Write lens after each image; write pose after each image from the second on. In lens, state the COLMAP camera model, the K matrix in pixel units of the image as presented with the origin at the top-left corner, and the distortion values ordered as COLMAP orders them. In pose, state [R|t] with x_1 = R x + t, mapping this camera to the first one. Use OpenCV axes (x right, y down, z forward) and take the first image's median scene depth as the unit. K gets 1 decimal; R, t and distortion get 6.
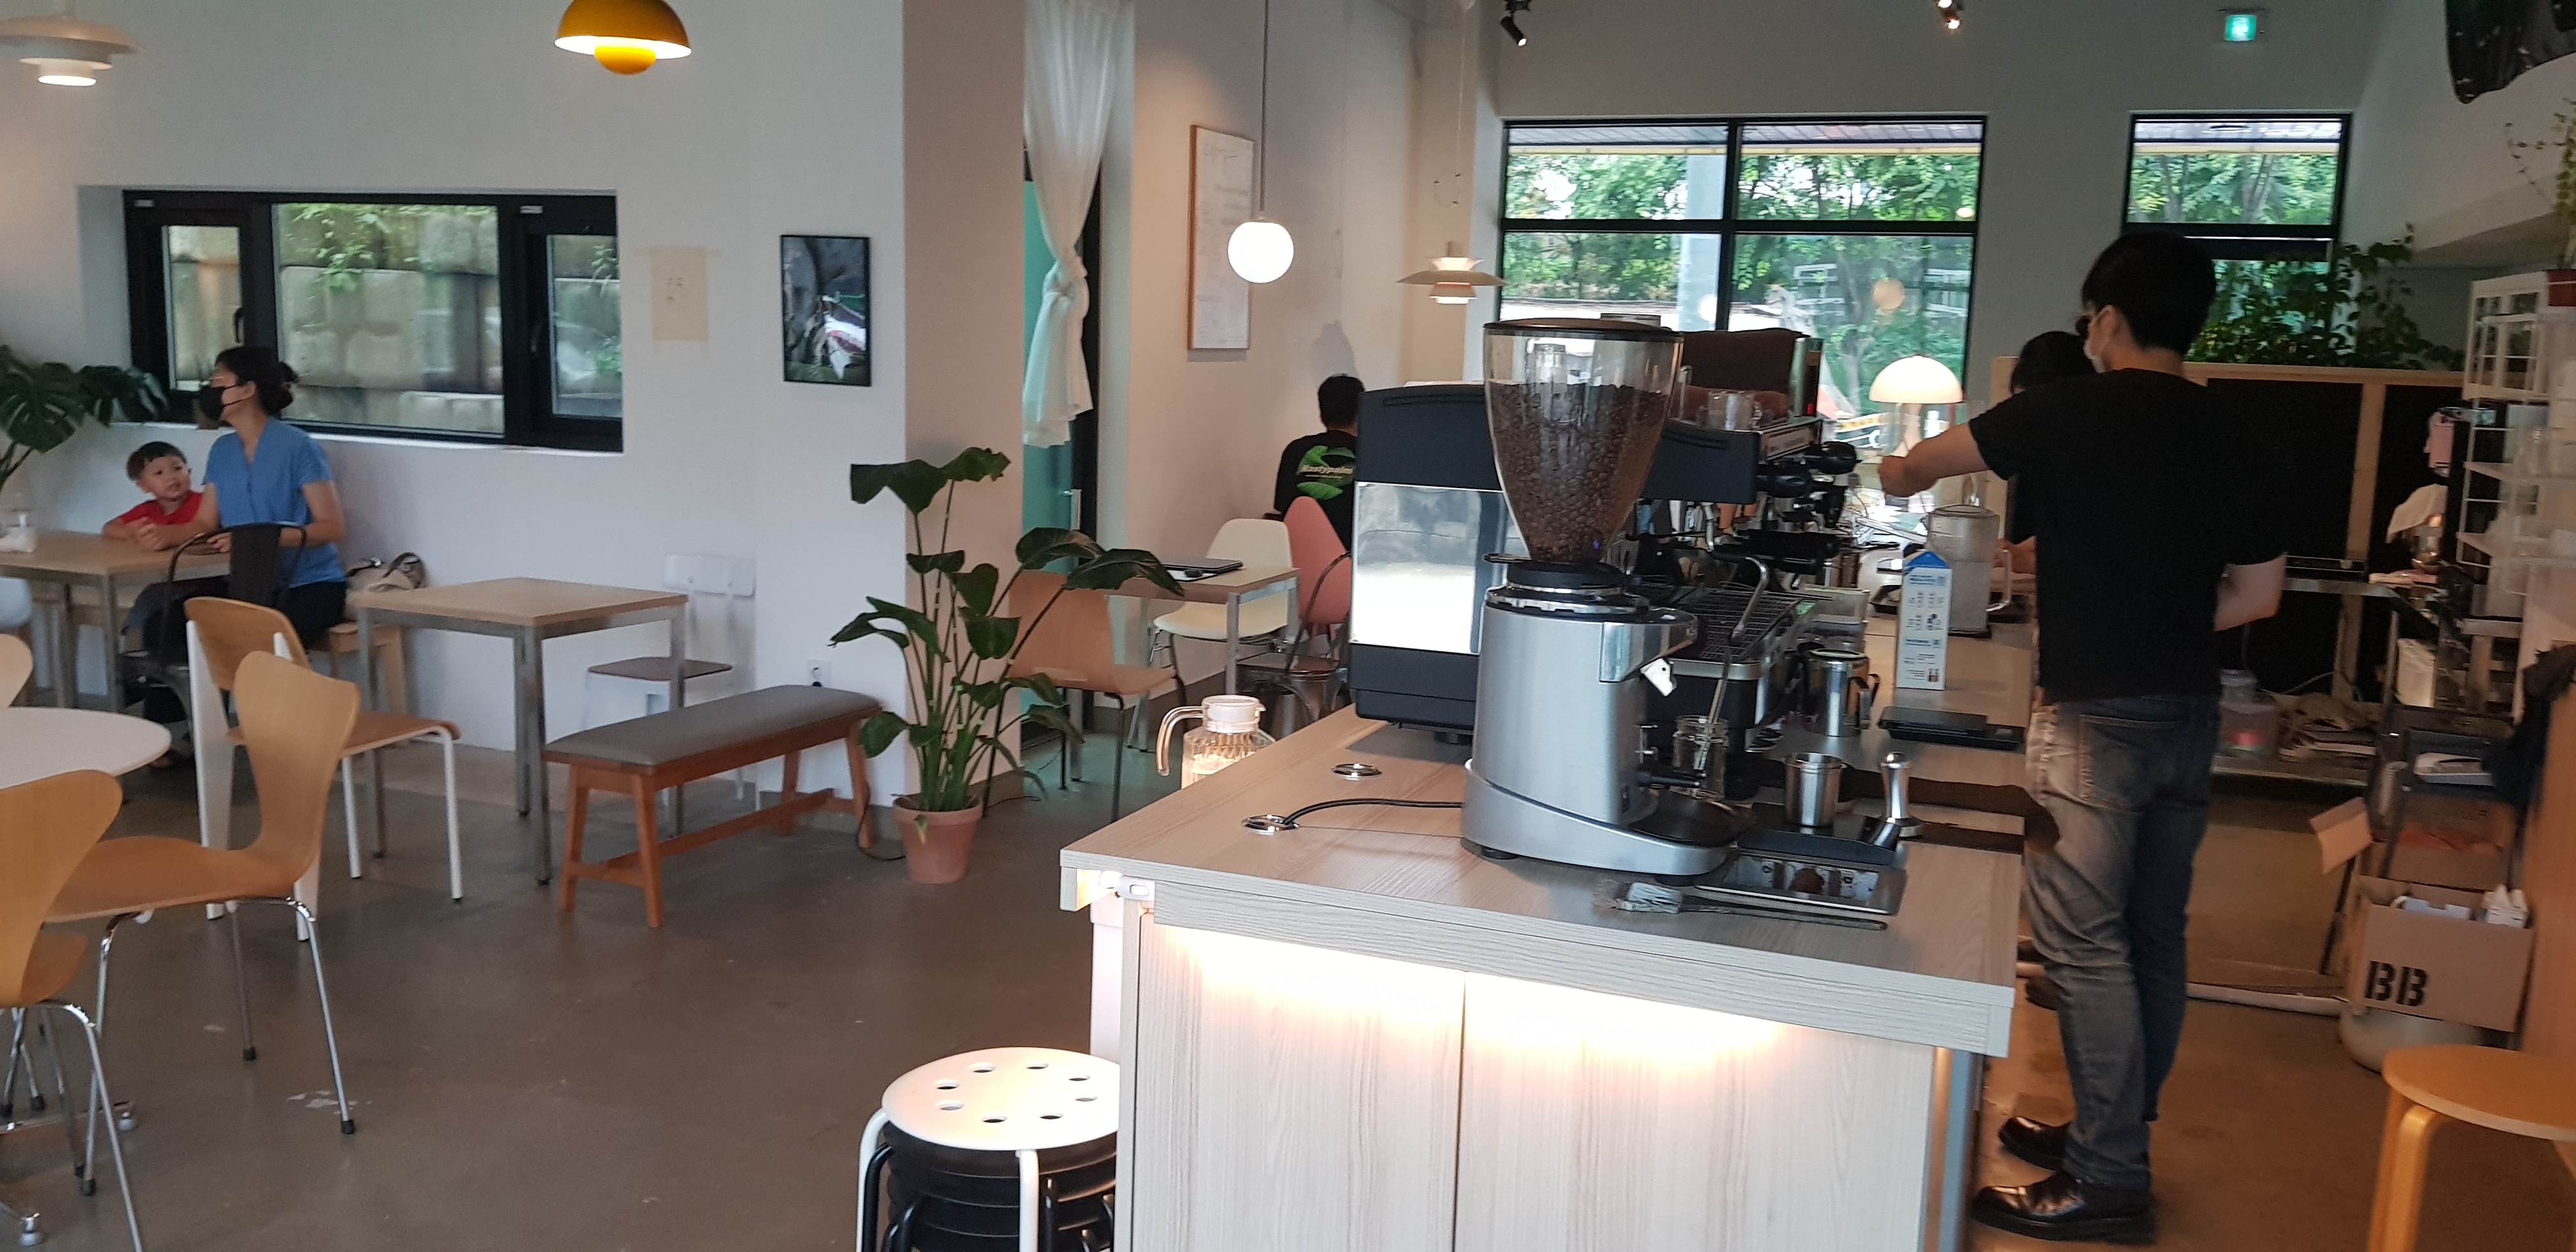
lens RADIAL K [[2025.4, 0, 1278.5], [0, 2025.4, 644.5], [0, 0, 1]] dist [0.087409, -0.146955]
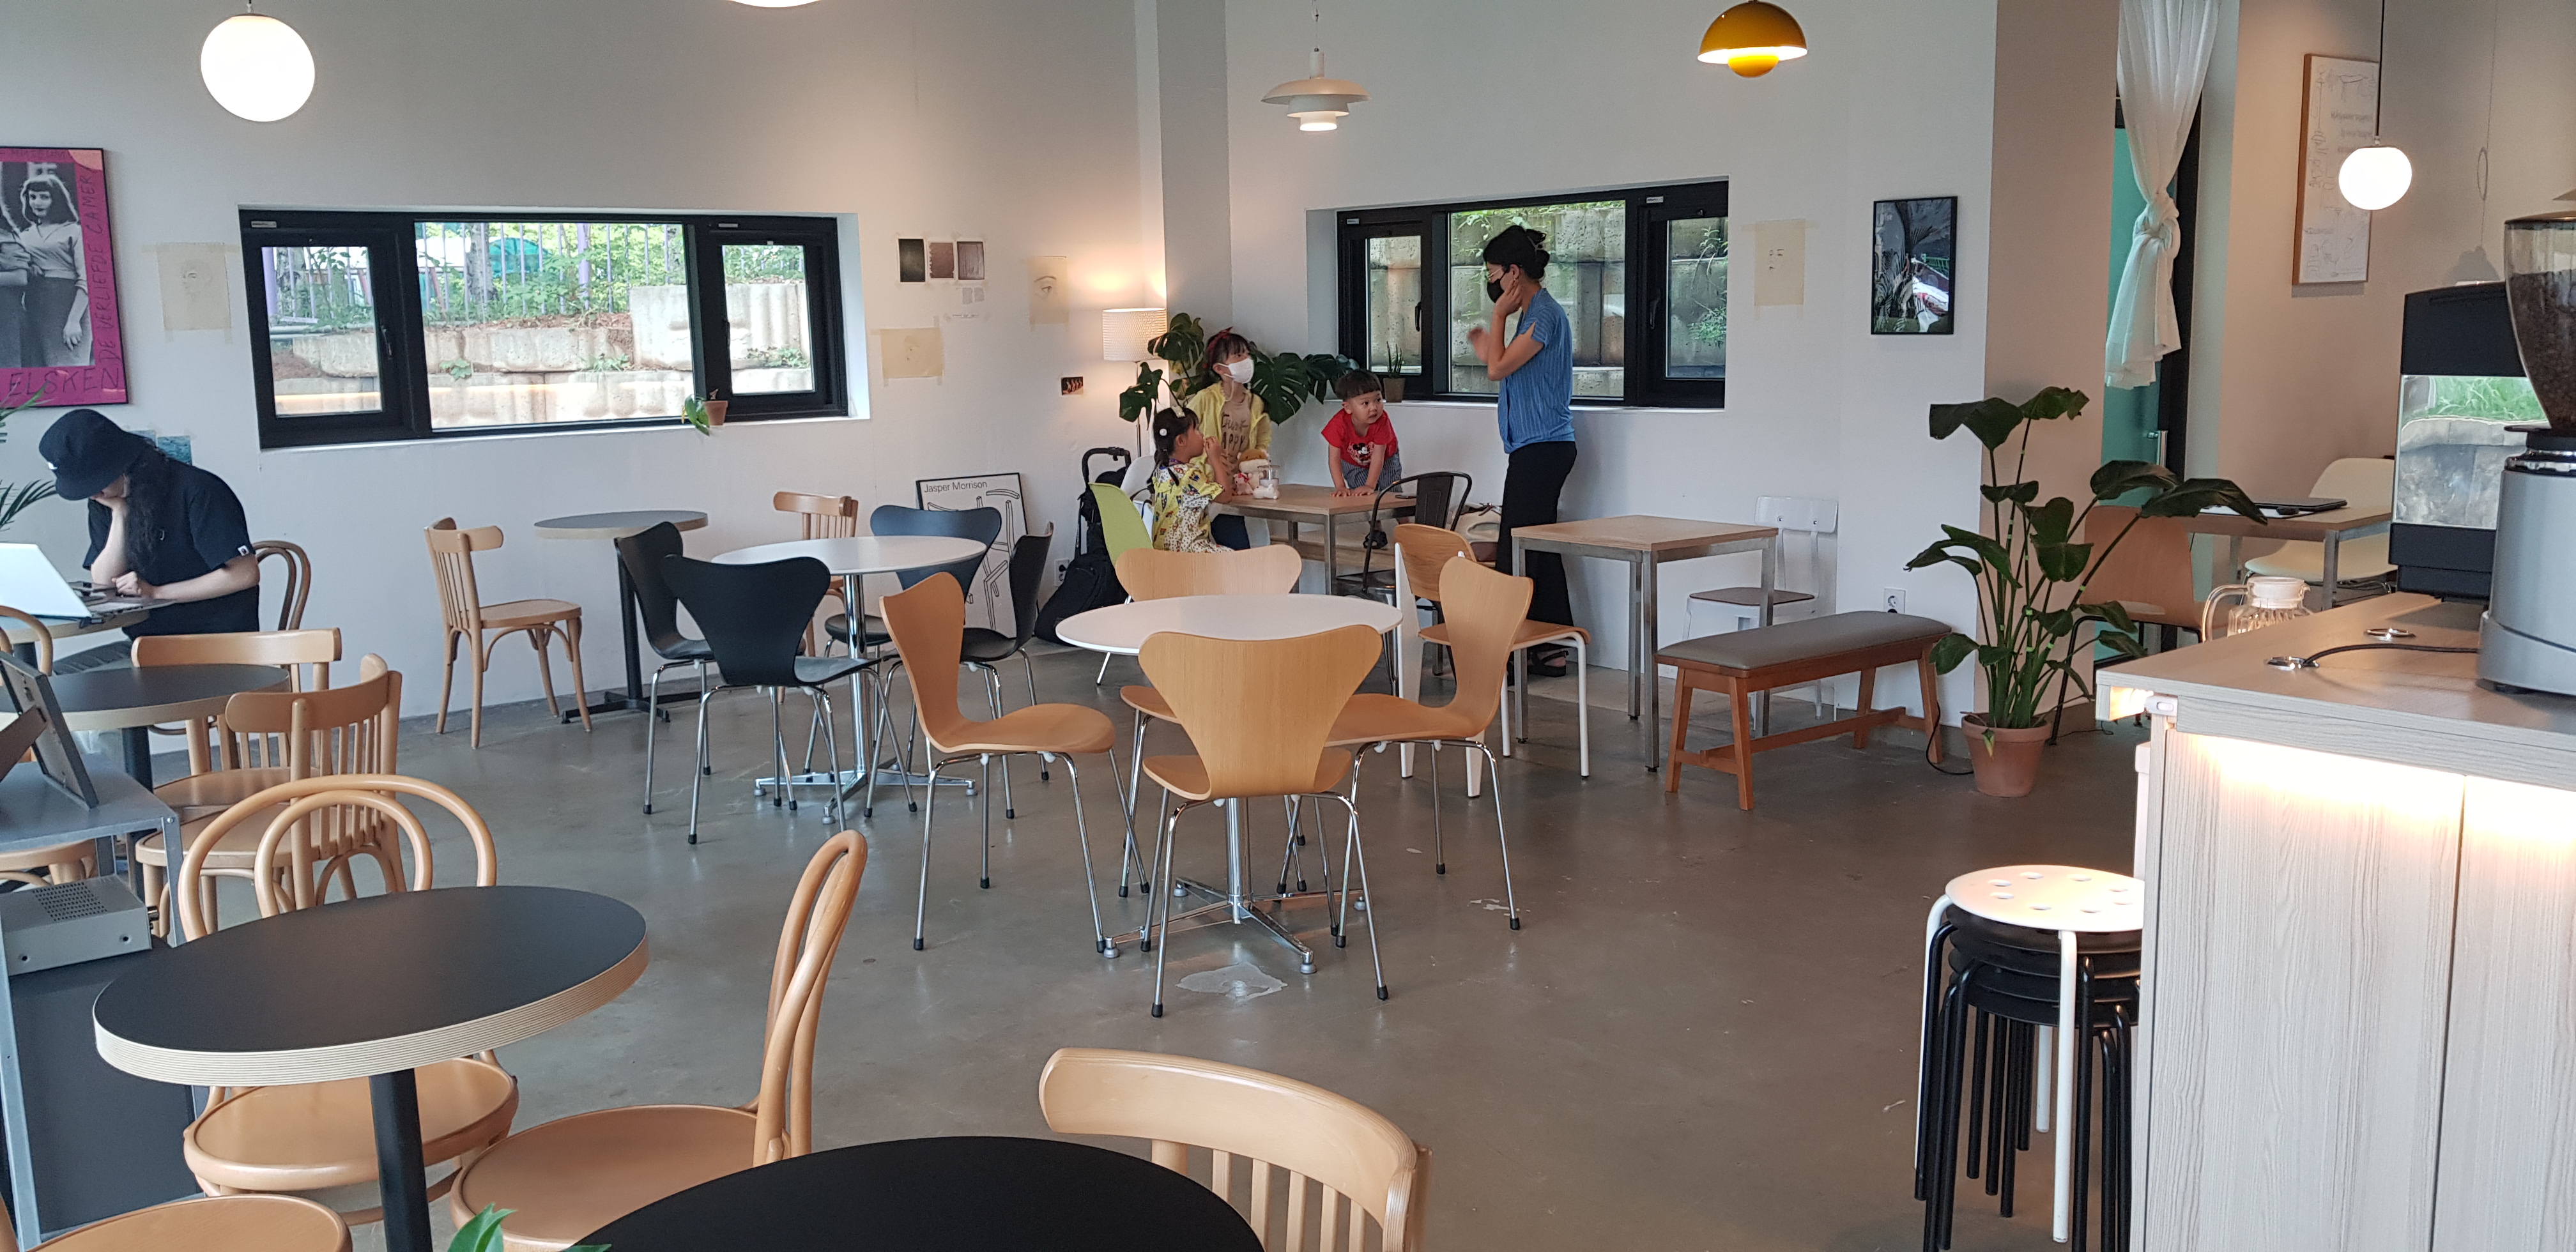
lens RADIAL K [[2025.4, 0, 1278.5], [0, 2025.4, 644.5], [0, 0, 1]] dist [0.087409, -0.146955]
pose [[0.870184, 0.028809, -0.491884, 0.026809], [-0.023856, 0.999582, 0.016340, 0.028742], [0.492150, -0.002485, 0.870507, -0.122712]]
